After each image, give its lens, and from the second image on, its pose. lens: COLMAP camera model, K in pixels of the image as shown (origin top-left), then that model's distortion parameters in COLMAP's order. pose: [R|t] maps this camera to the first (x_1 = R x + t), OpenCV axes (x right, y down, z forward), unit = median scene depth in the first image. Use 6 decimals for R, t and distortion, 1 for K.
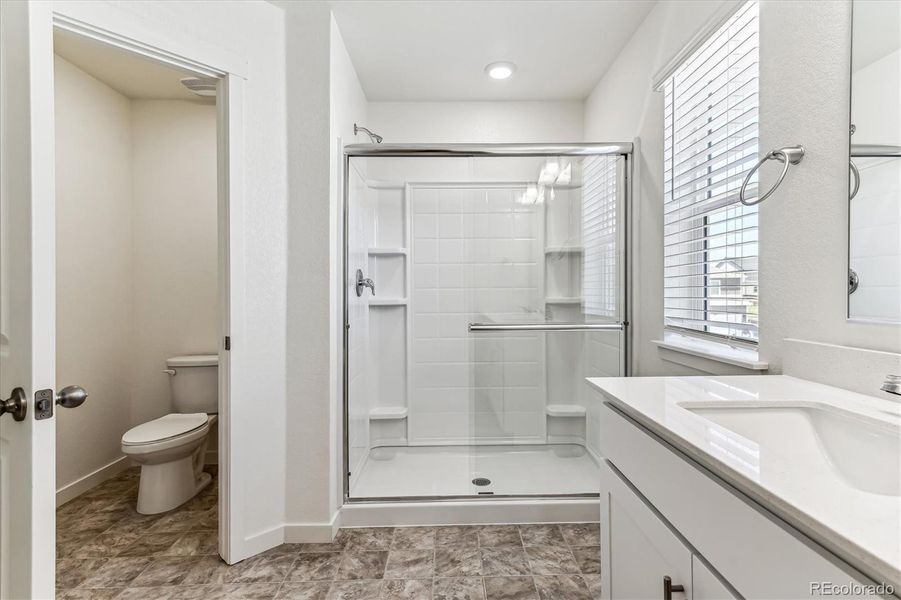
lens RADIAL K [[443.4, 0, 451.2], [0, 443.4, 297.6], [0, 0, 1]] dist [0.019134, -0.003380]
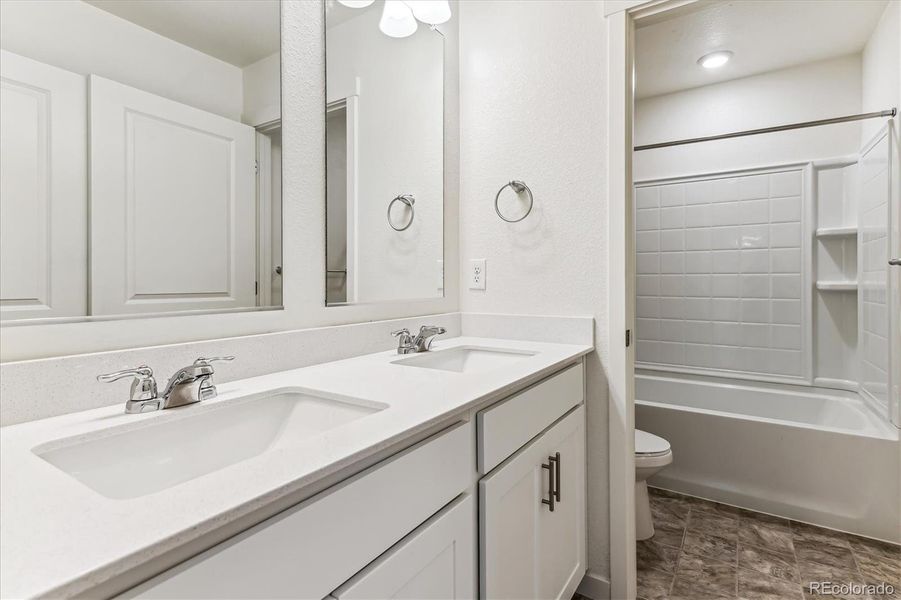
lens RADIAL K [[443.4, 0, 451.2], [0, 443.4, 293.0], [0, 0, 1]] dist [0.019134, -0.003380]
pose [[-0.830804, -0.006165, 0.556531, -0.059820], [0.002876, 0.999878, 0.015368, 0.000560], [-0.556558, 0.014369, -0.830685, 2.074990]]
